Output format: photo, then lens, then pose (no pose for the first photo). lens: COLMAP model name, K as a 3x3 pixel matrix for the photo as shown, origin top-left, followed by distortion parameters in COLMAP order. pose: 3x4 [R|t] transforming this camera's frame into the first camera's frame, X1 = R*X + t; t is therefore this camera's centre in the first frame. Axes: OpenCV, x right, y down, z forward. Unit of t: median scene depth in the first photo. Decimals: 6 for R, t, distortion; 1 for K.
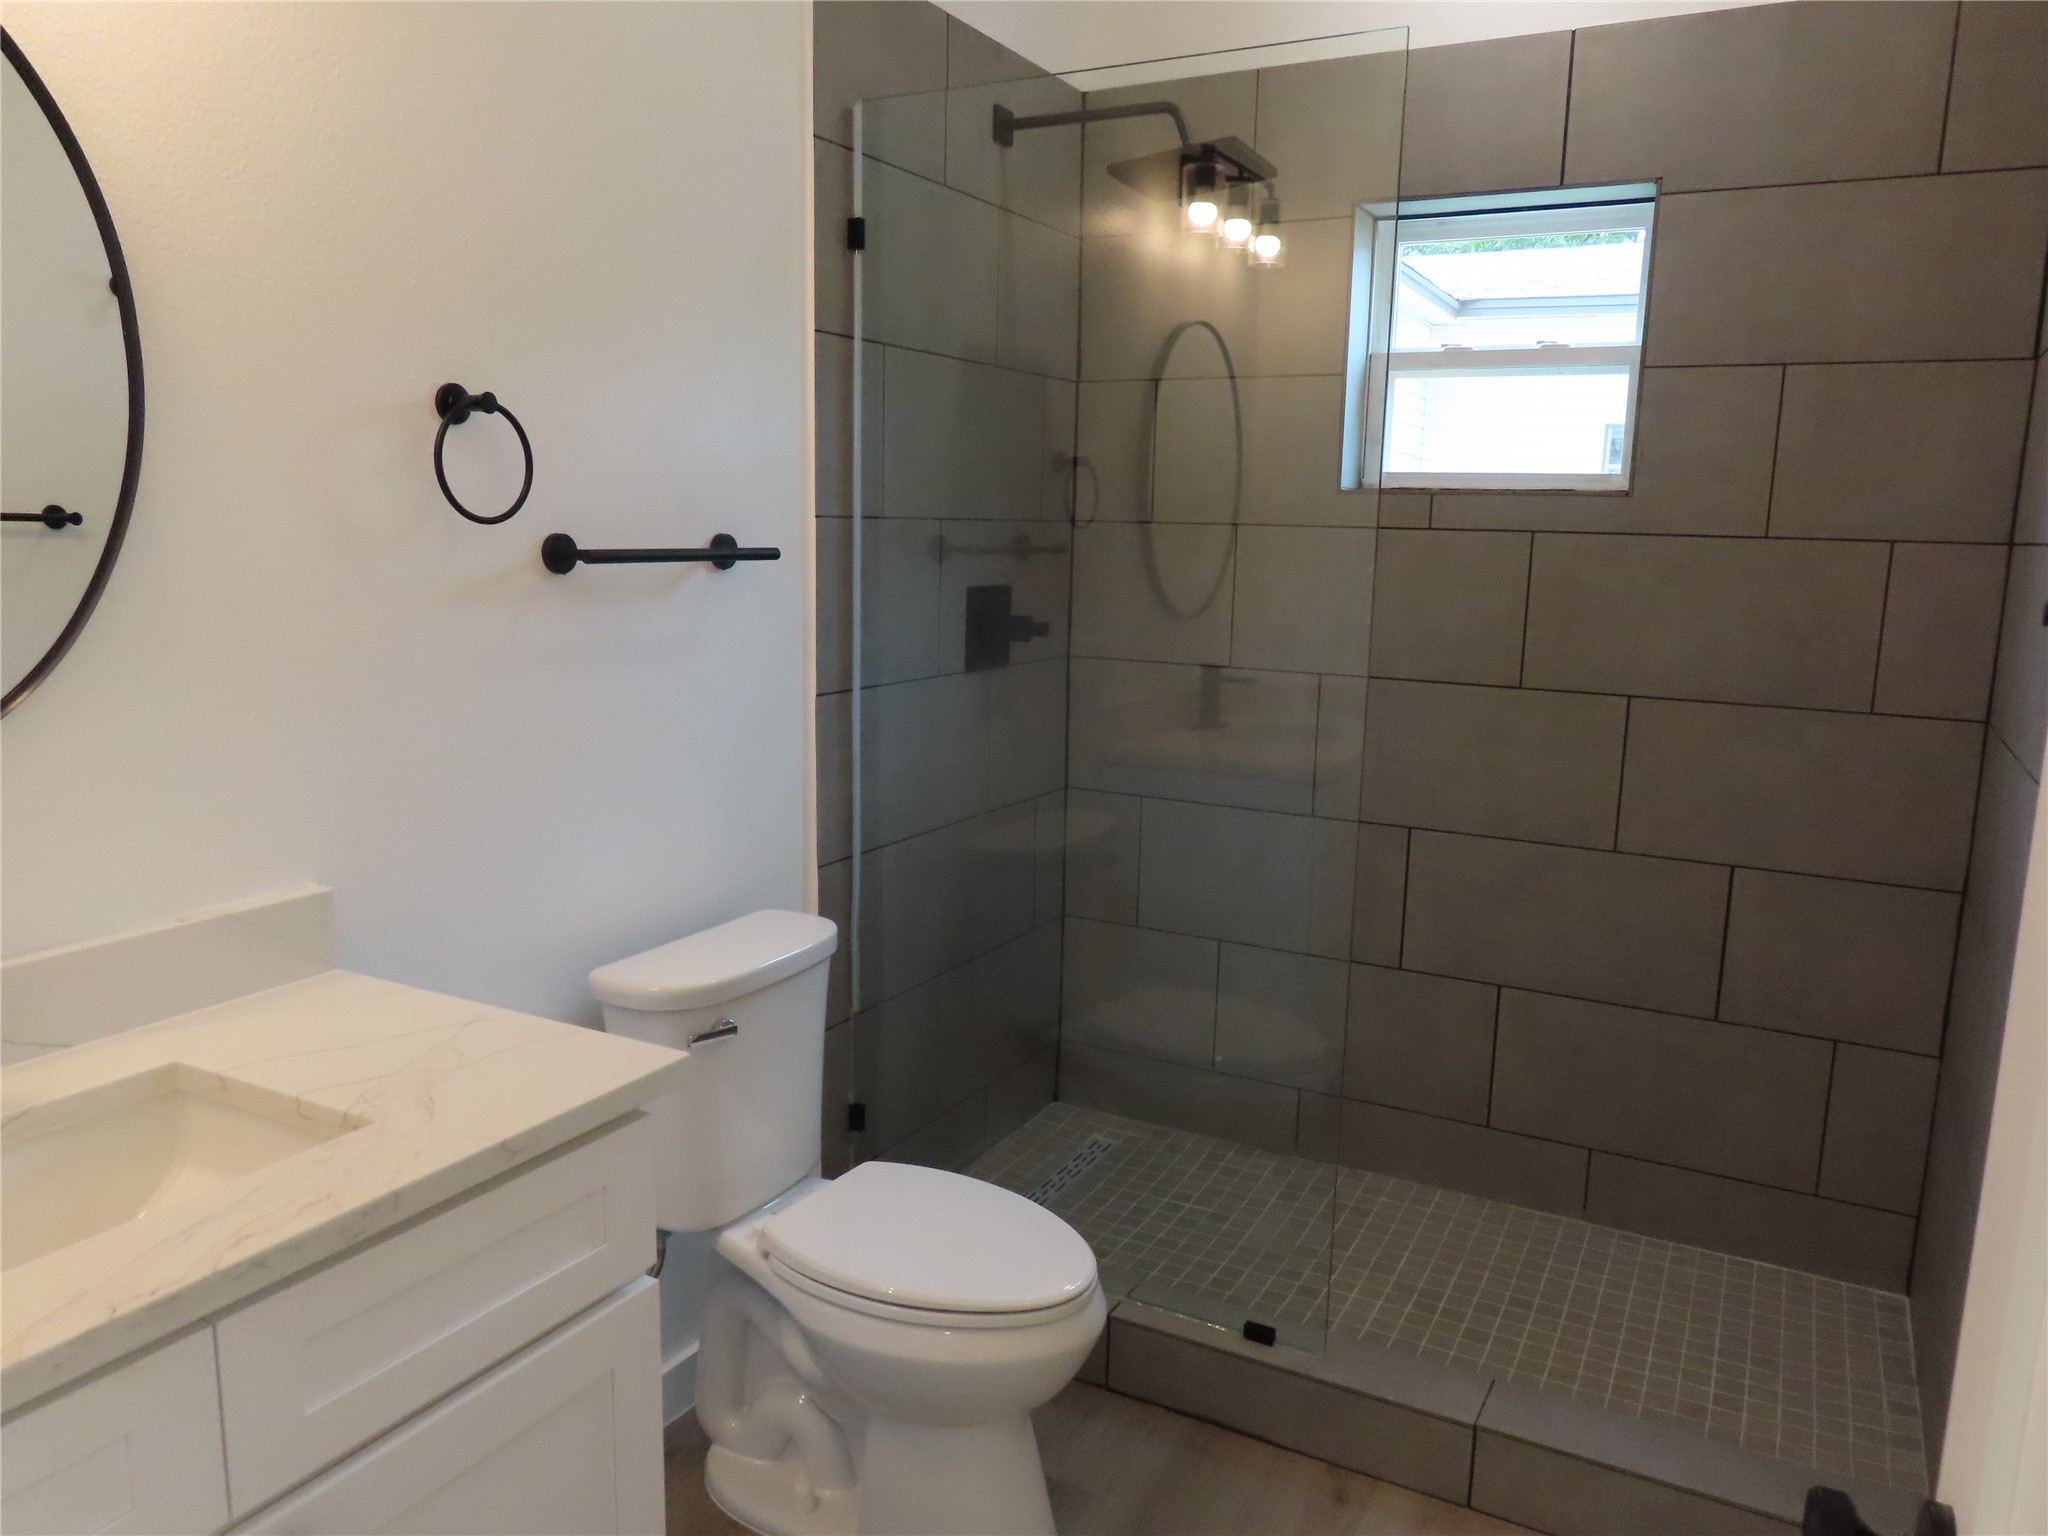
lens RADIAL K [[1455.7, 0, 1032.8], [0, 1455.7, 773.1], [0, 0, 1]] dist [-0.012425, -0.001751]
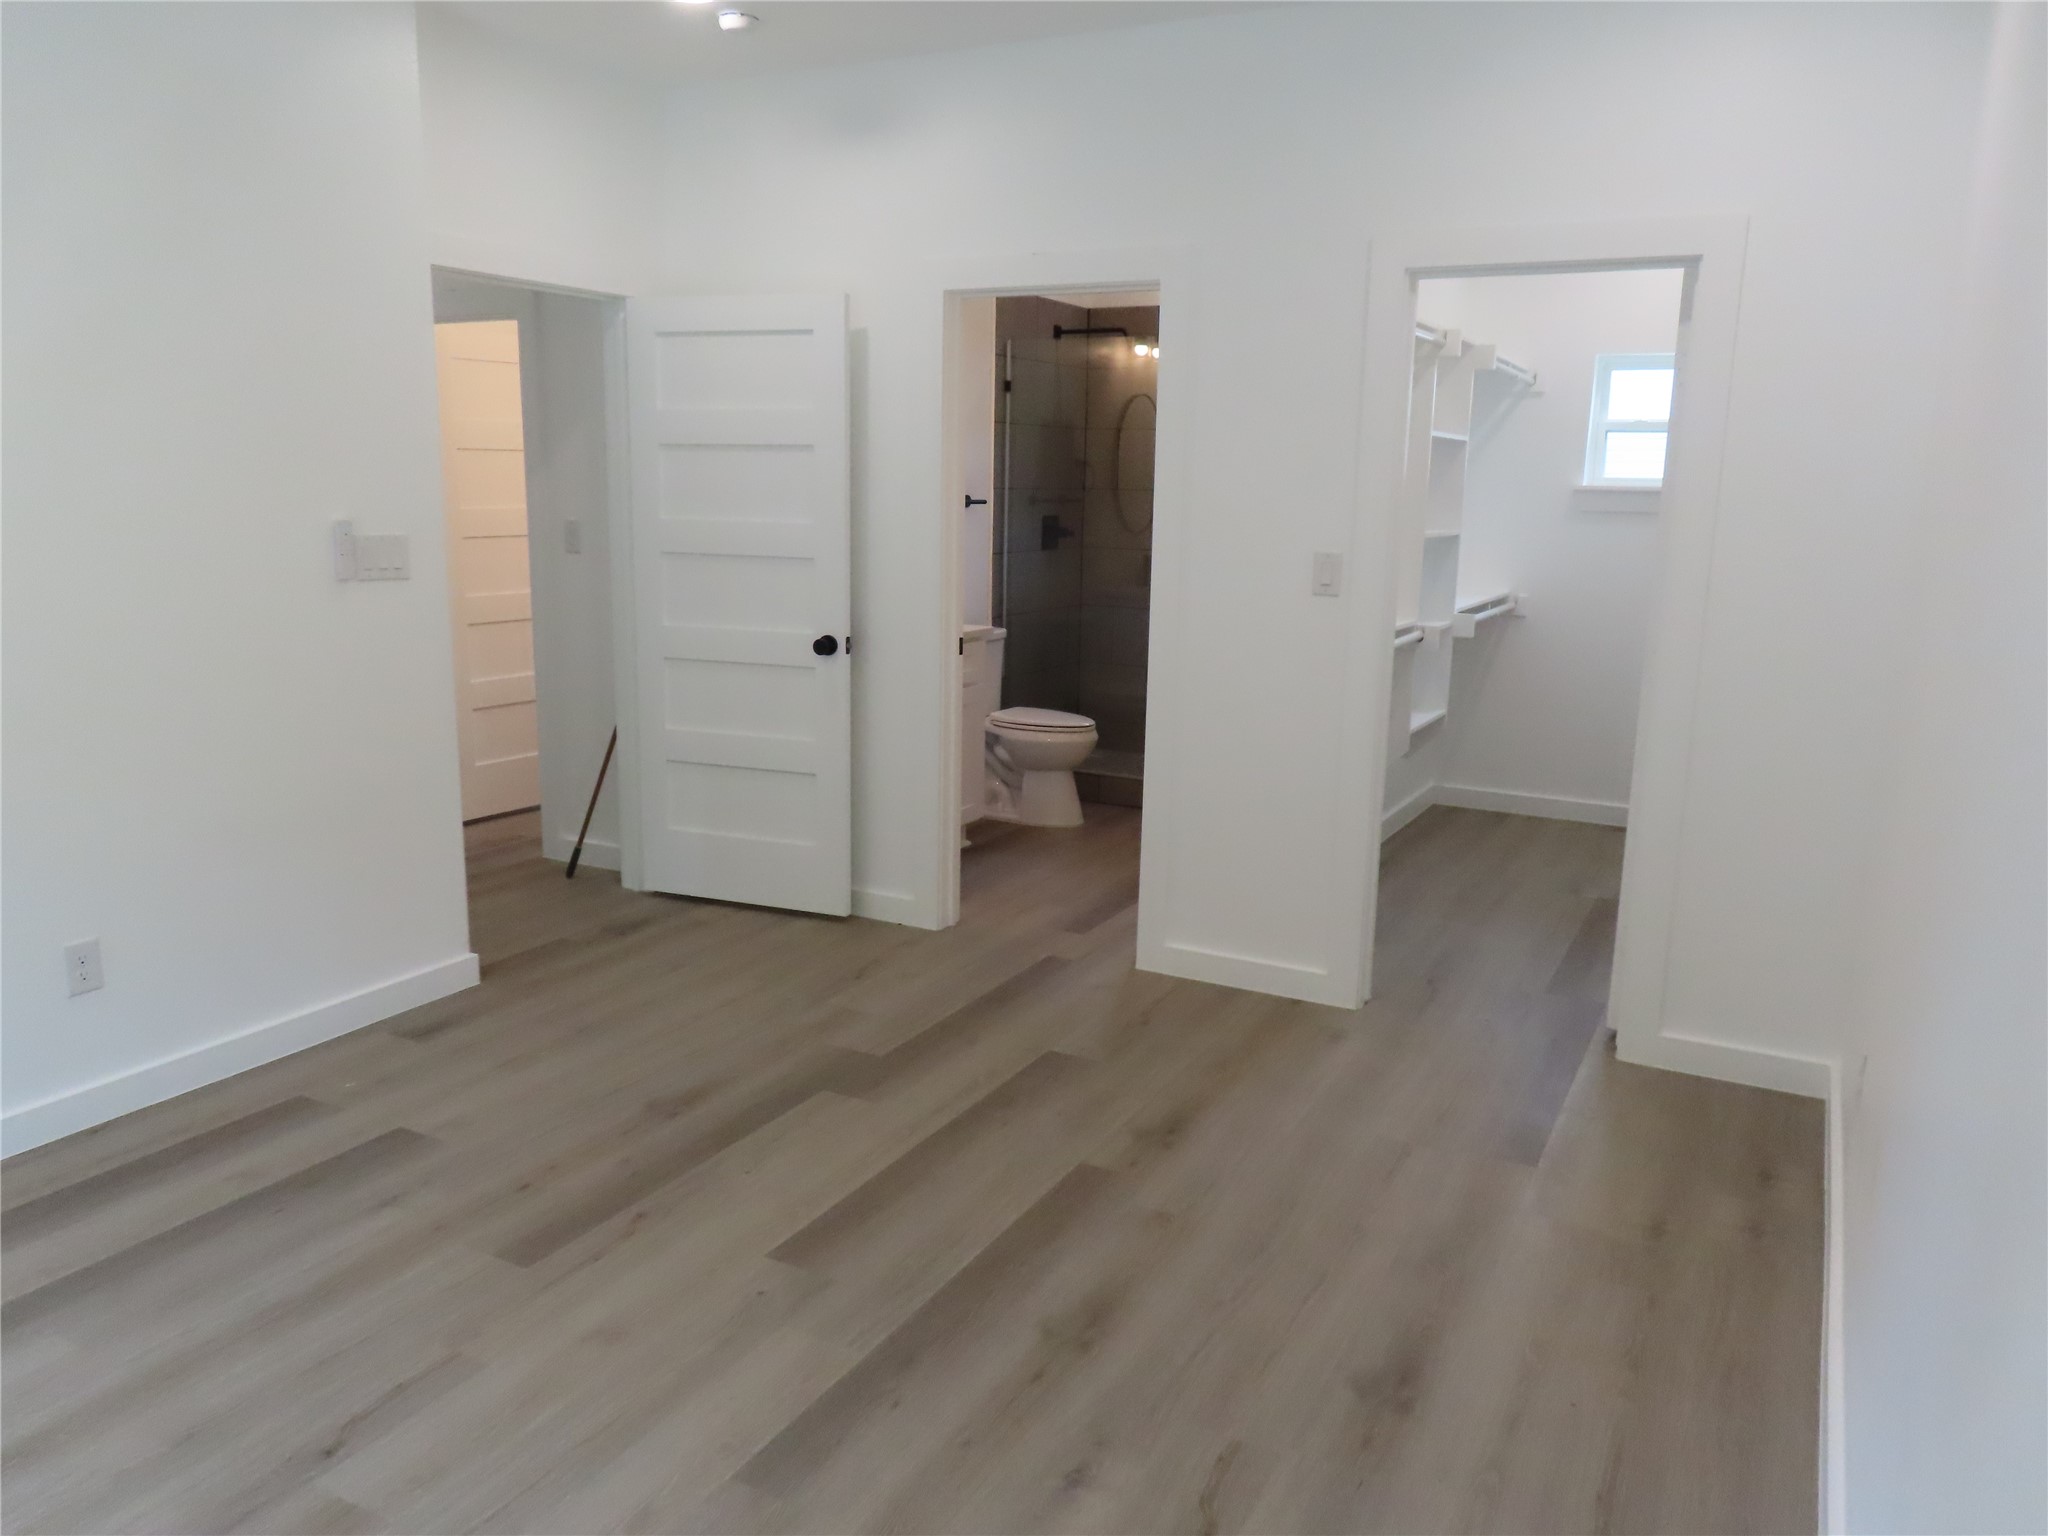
lens RADIAL K [[1455.7, 0, 1032.8], [0, 1455.7, 773.1], [0, 0, 1]] dist [-0.012425, -0.001751]
pose [[0.999994, 0.002629, 0.002327, -0.066416], [-0.002704, 0.999452, 0.032999, 0.233819], [-0.002239, -0.033005, 0.999453, -1.526470]]
